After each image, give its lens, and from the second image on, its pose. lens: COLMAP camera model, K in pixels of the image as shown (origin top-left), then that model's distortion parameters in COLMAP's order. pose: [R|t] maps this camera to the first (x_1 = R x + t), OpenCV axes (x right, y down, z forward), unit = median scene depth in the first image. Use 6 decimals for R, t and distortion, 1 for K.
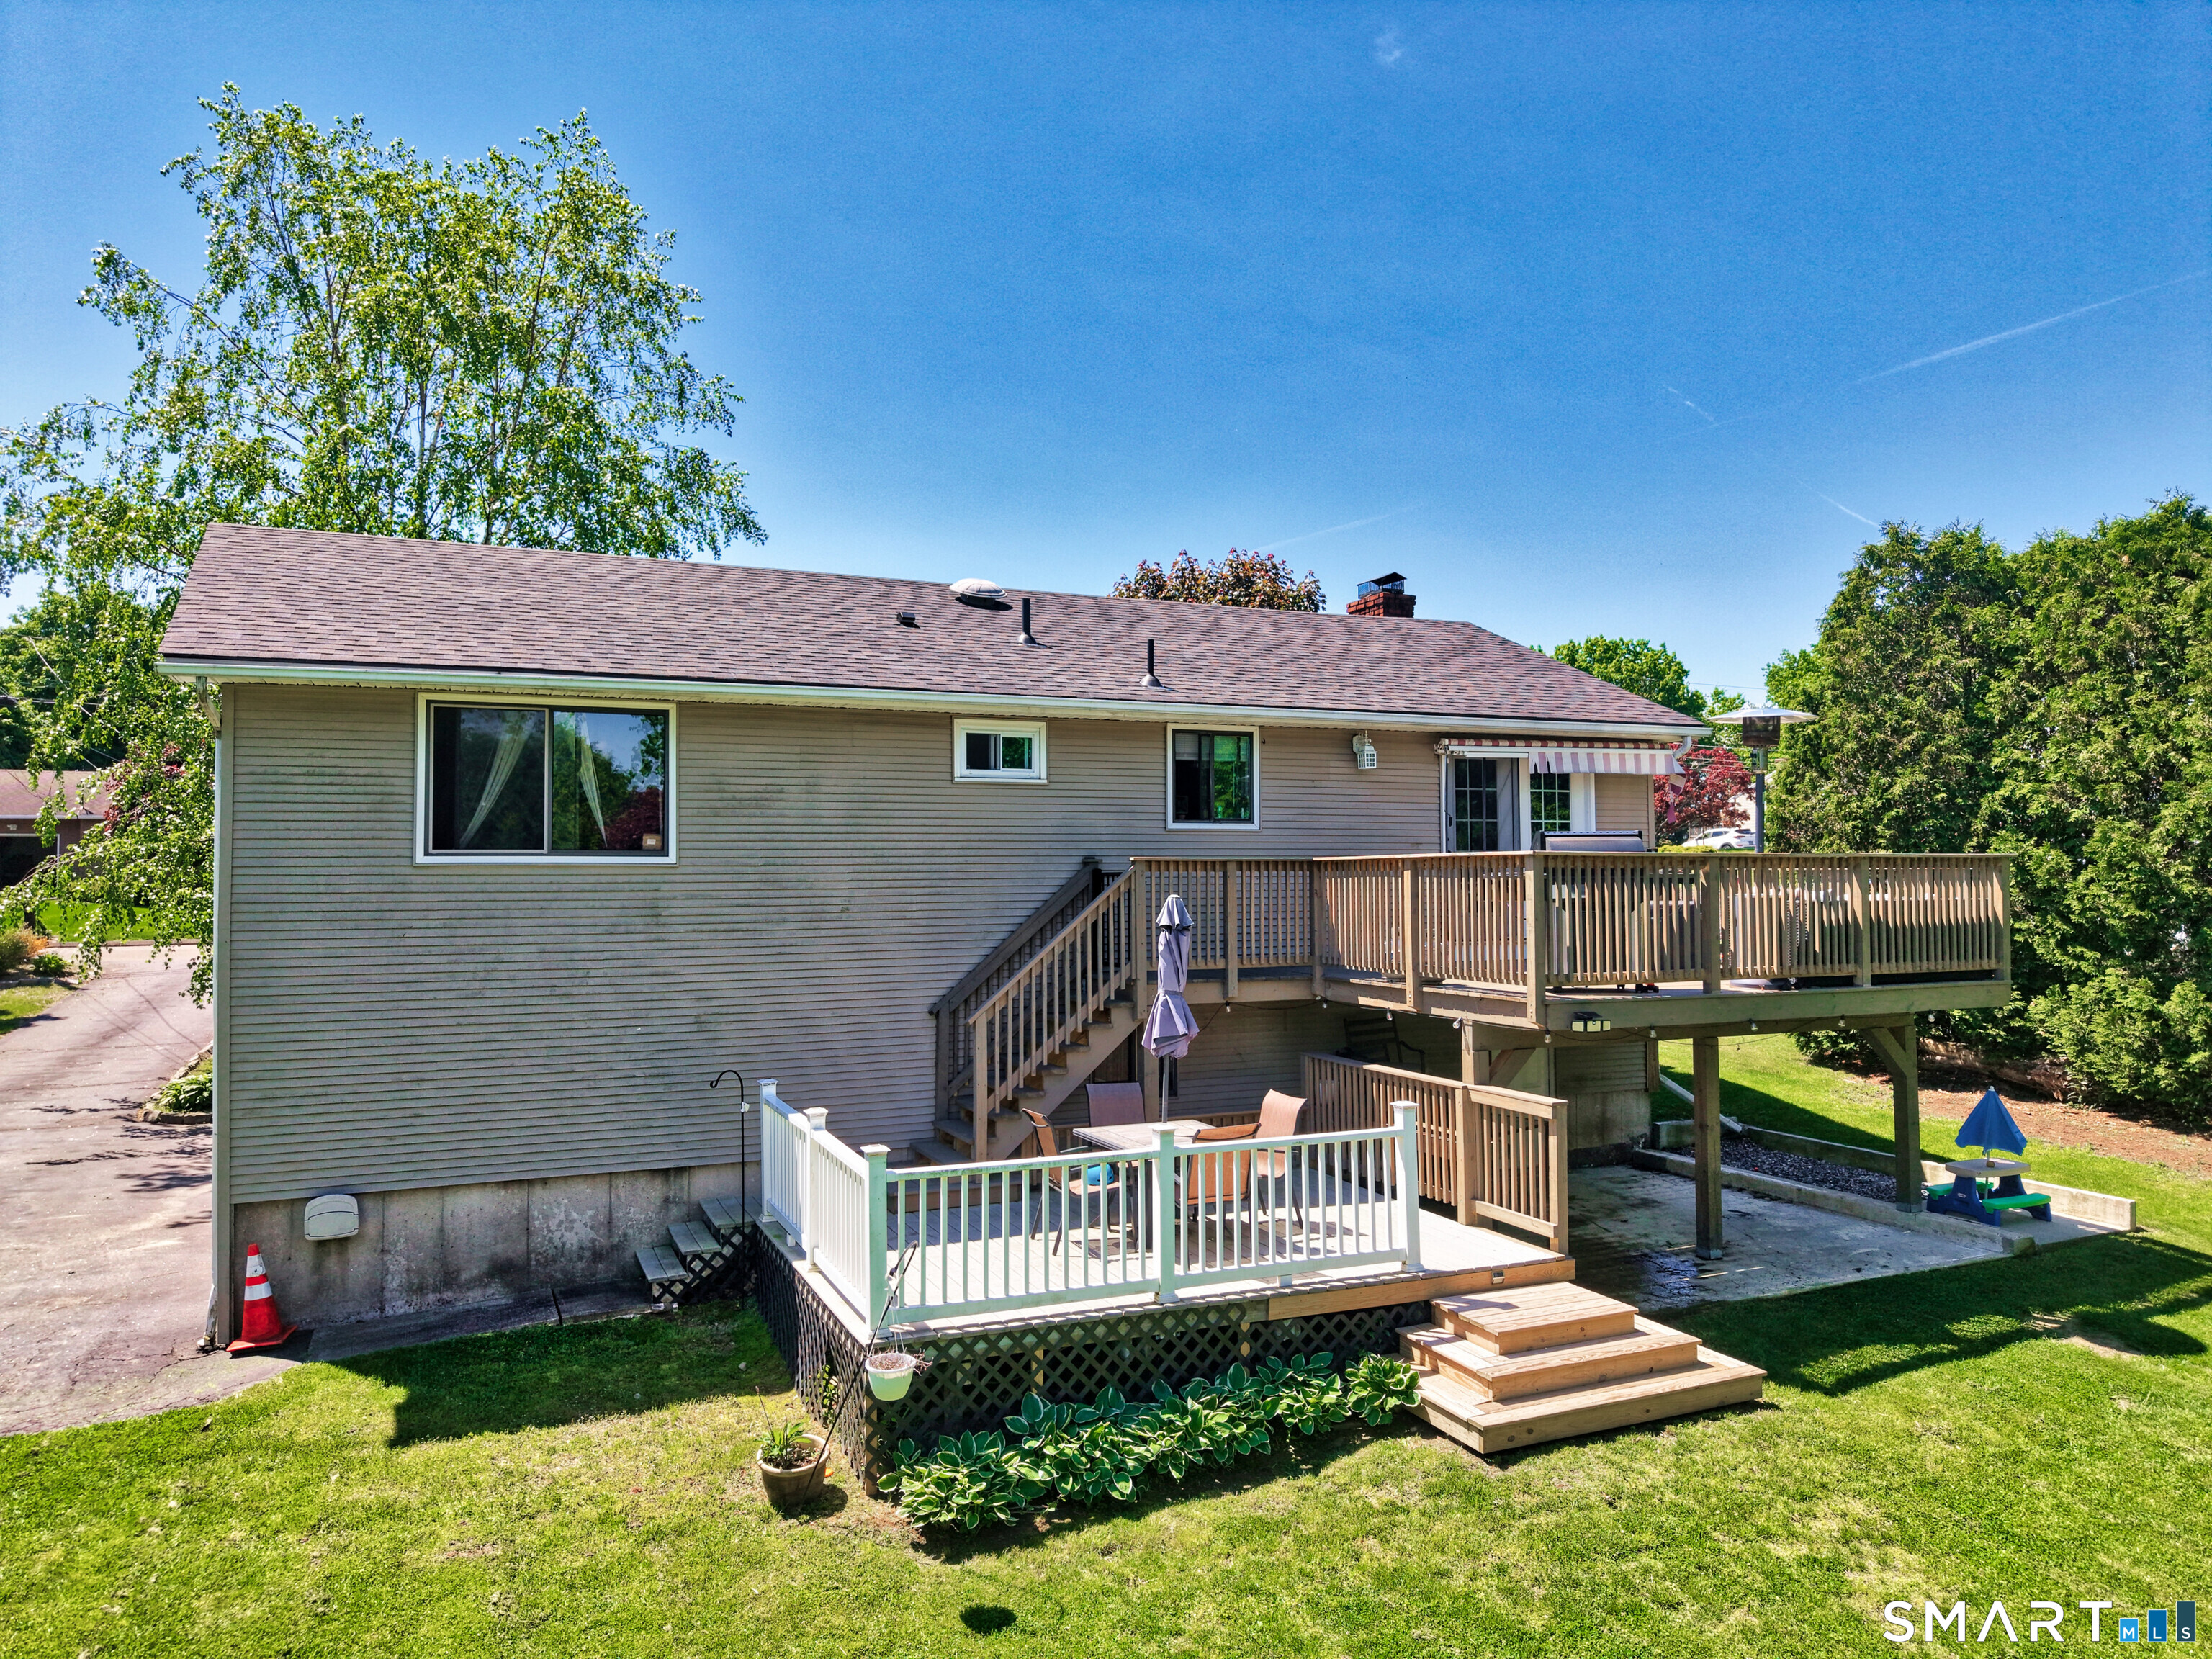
lens RADIAL K [[1539.4, 0, 1106.0], [0, 1539.4, 829.5], [0, 0, 1]] dist [0.005169, 0.010799]
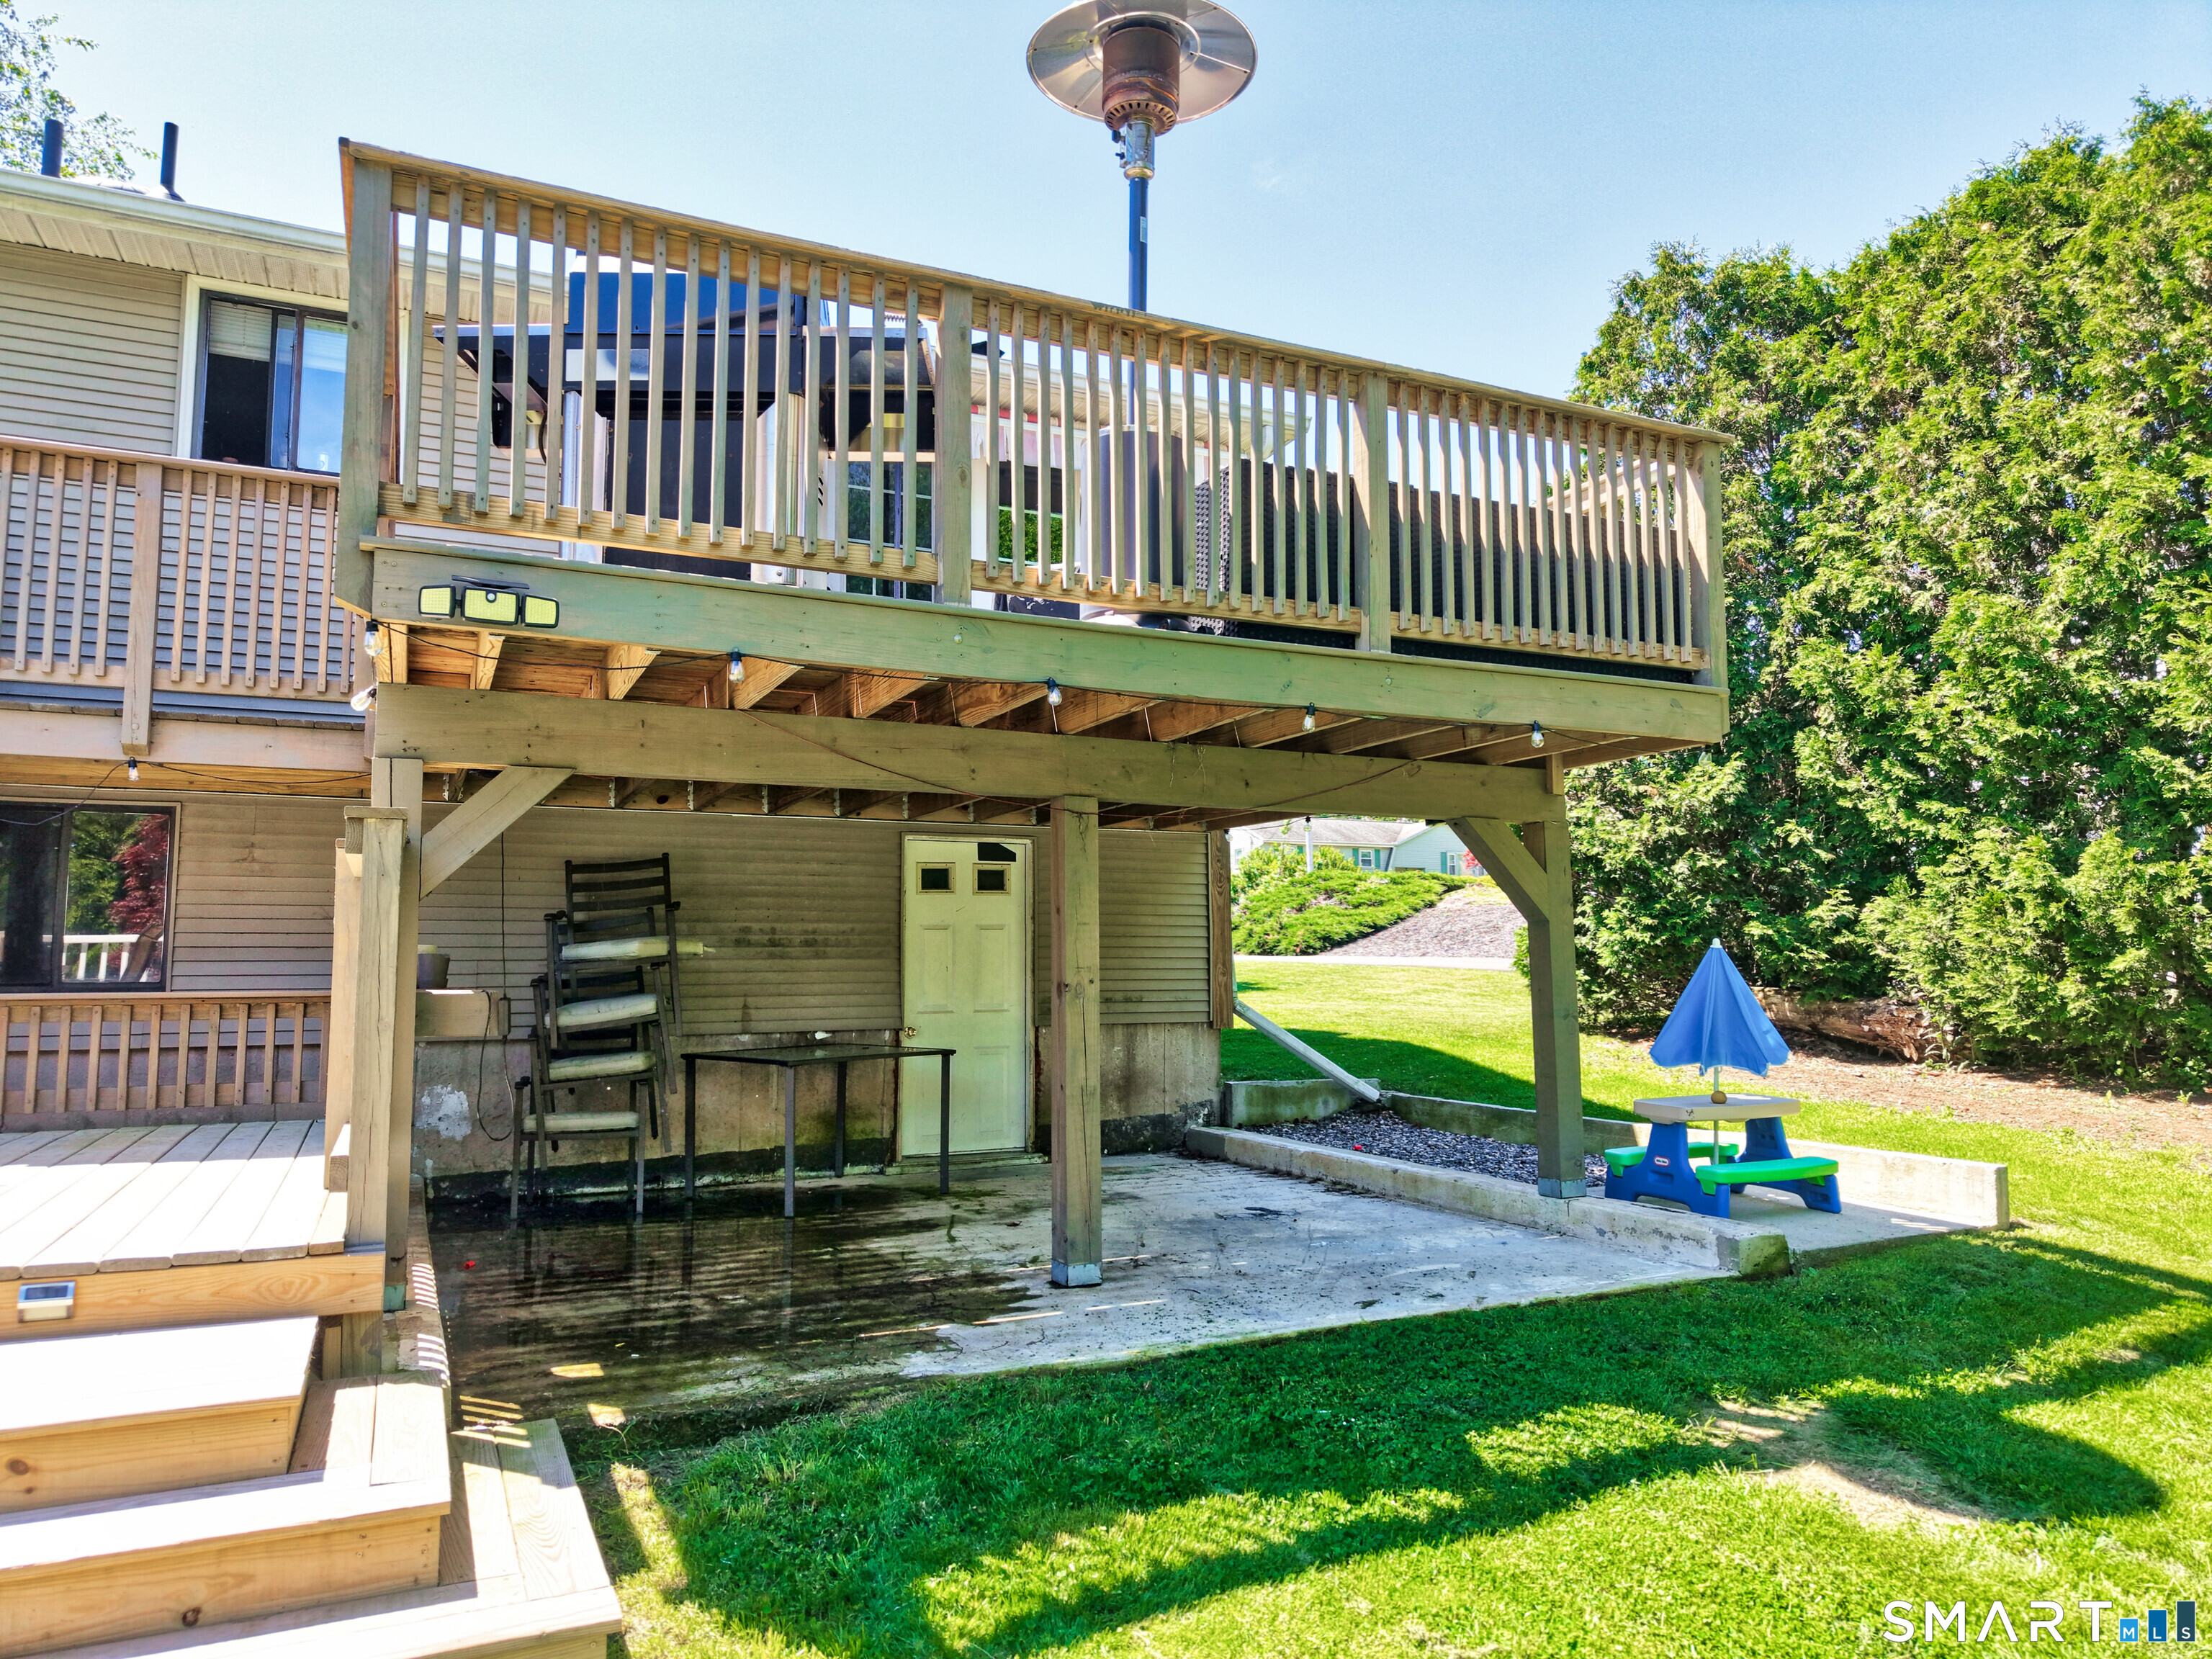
lens RADIAL K [[1499.9, 0, 1106.0], [0, 1499.9, 829.5], [0, 0, 1]] dist [0.043706, -0.037227]
pose [[0.999759, 0.002801, 0.021777, 0.298417], [-0.001261, 0.997519, -0.070380, 0.134792], [-0.021920, 0.070335, 0.997283, 0.420854]]
